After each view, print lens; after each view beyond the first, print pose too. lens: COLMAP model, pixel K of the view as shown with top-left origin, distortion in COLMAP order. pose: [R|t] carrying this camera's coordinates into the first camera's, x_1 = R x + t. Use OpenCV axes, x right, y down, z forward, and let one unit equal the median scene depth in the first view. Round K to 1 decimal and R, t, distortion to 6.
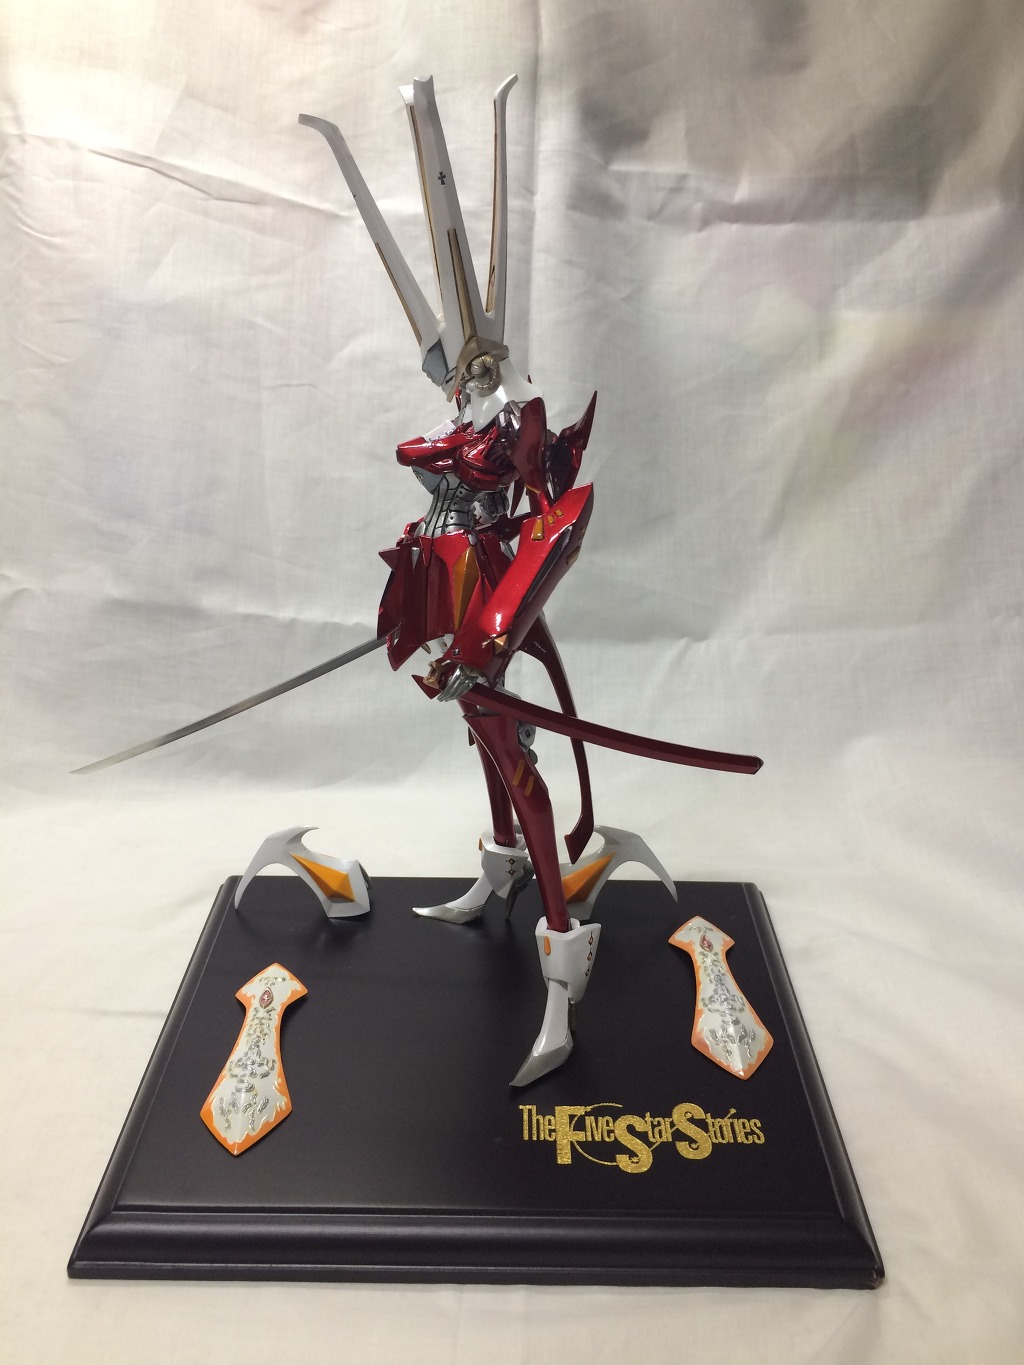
lens RADIAL K [[1224.8, 0, 511.6], [0, 1224.8, 679.7], [0, 0, 1]] dist [0.076284, -0.128450]
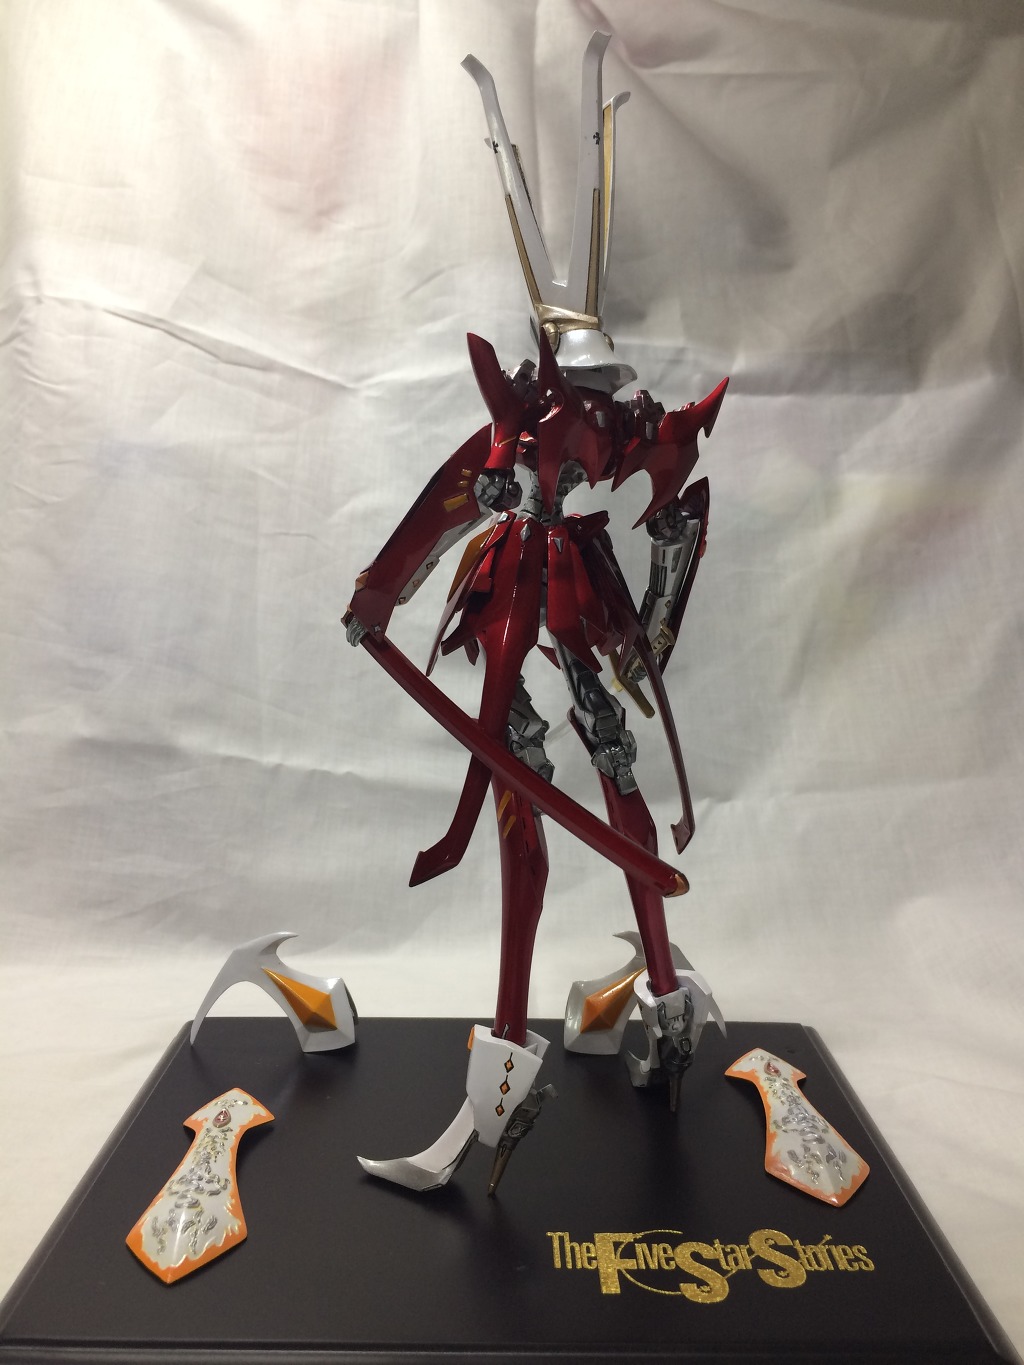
lens RADIAL K [[1224.8, 0, 511.8], [0, 1224.8, 664.3], [0, 0, 1]] dist [0.076284, -0.128450]
pose [[0.999908, -0.000539, 0.013582, -0.017131], [0.004721, 0.950793, -0.309790, 0.165608], [-0.012747, 0.309826, 0.950708, 0.111003]]
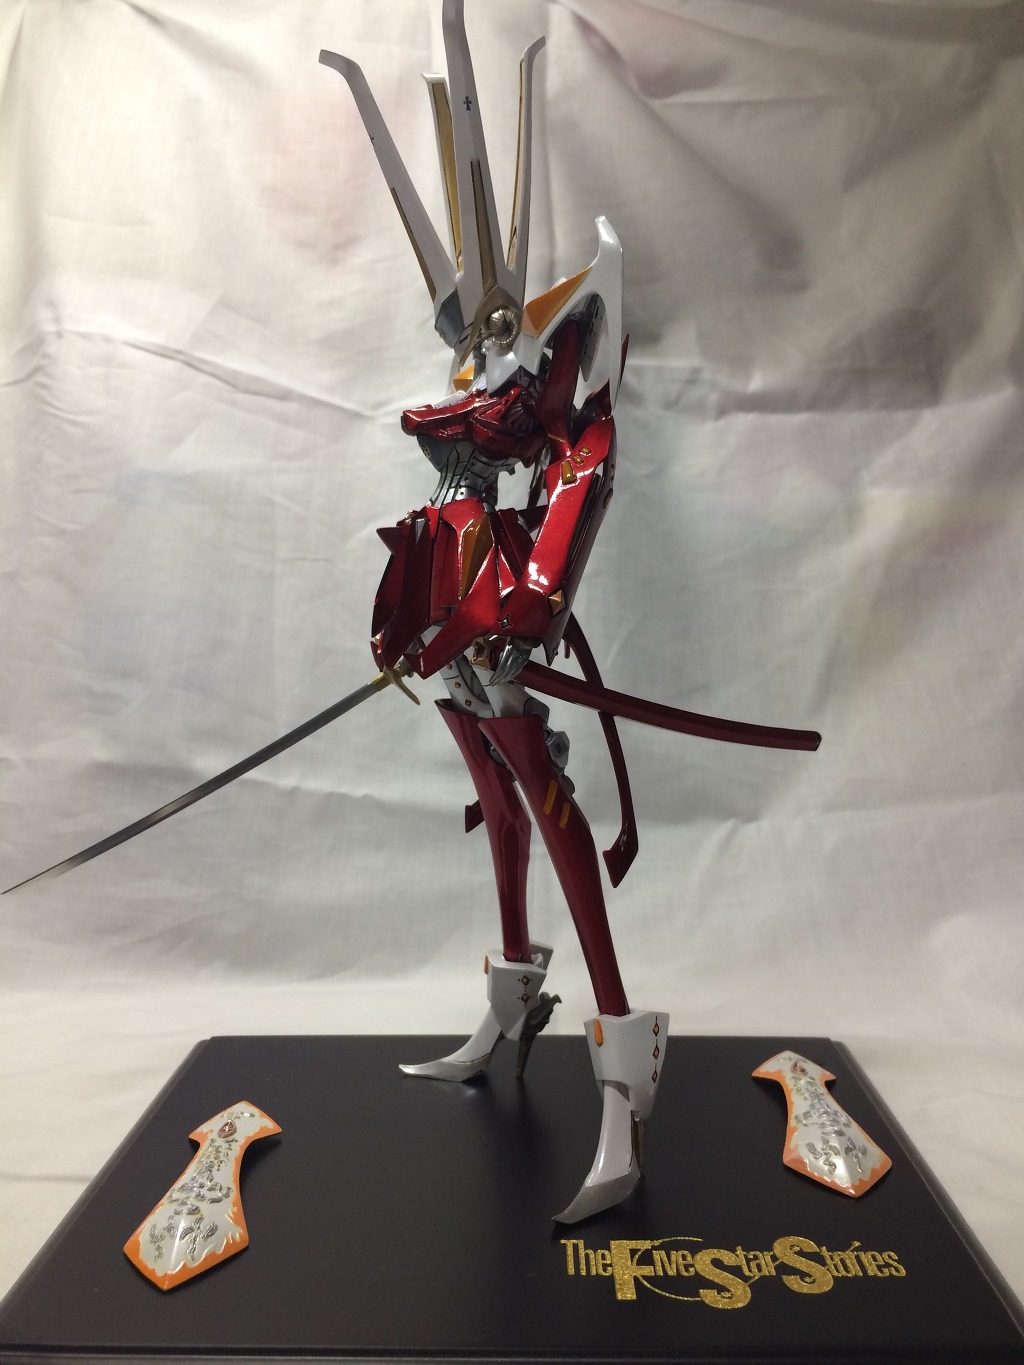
lens RADIAL K [[1224.8, 0, 511.8], [0, 1224.8, 663.9], [0, 0, 1]] dist [0.076284, -0.128450]
pose [[0.999745, -0.016649, -0.015244, -0.003876], [0.010132, 0.934417, -0.356038, 0.191579], [0.020172, 0.355793, 0.934347, 0.131420]]
